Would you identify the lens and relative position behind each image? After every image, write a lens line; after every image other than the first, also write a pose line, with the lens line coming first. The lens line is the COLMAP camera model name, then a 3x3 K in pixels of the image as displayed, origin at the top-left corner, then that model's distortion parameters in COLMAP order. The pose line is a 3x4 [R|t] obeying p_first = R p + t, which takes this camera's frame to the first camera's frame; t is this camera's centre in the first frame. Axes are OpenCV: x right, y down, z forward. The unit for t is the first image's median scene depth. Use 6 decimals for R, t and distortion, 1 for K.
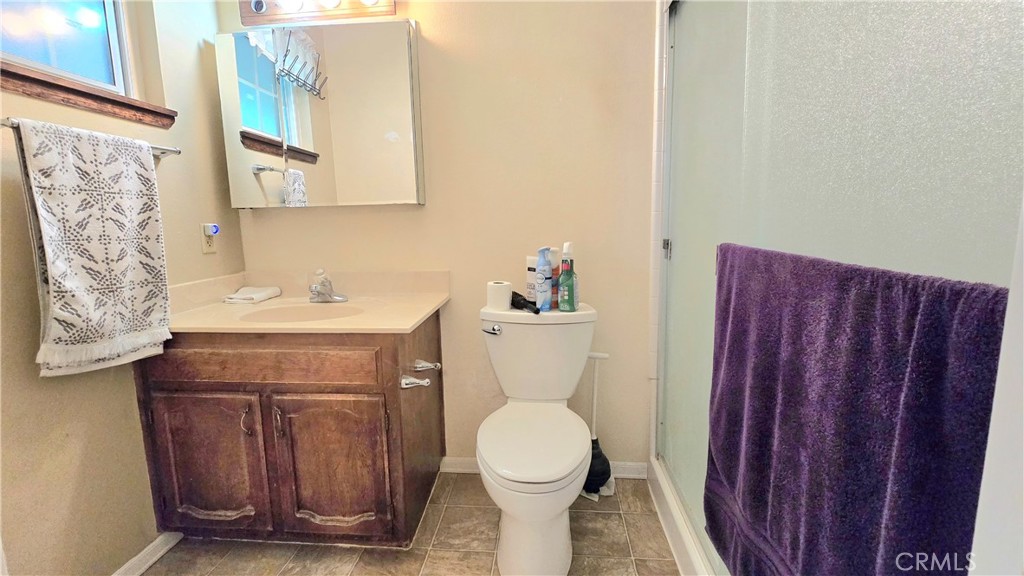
lens RADIAL K [[434.5, 0, 512.0], [0, 434.5, 288.0], [0, 0, 1]] dist [-0.003000, -0.000758]
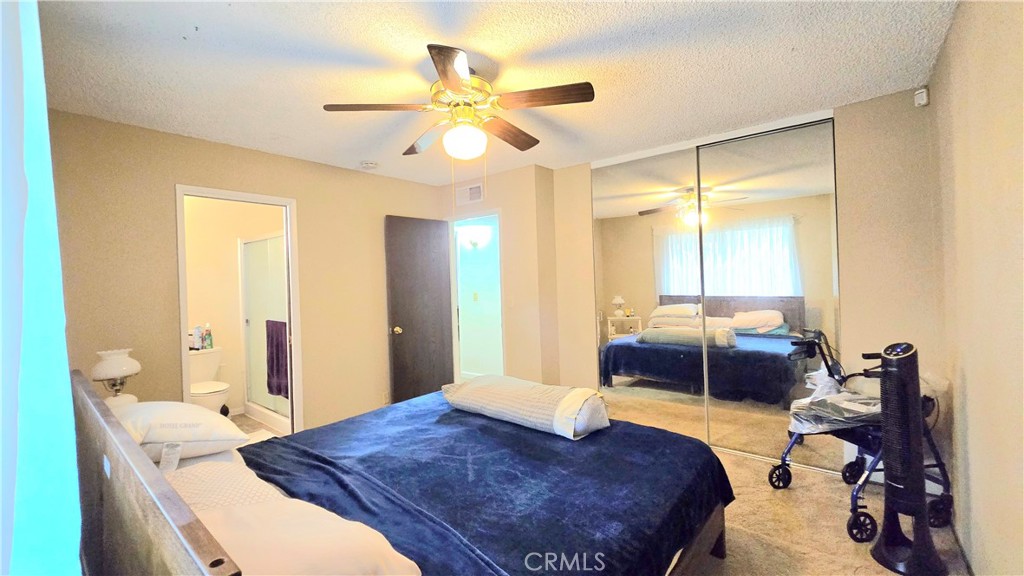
lens RADIAL K [[422.1, 0, 515.9], [0, 422.1, 282.6], [0, 0, 1]] dist [-0.003402, -0.000342]
pose [[0.549435, 0.000262, 0.835536, -1.152078], [0.140559, 0.985719, -0.092738, 0.179344], [-0.823629, 0.168396, 0.541552, -2.350817]]
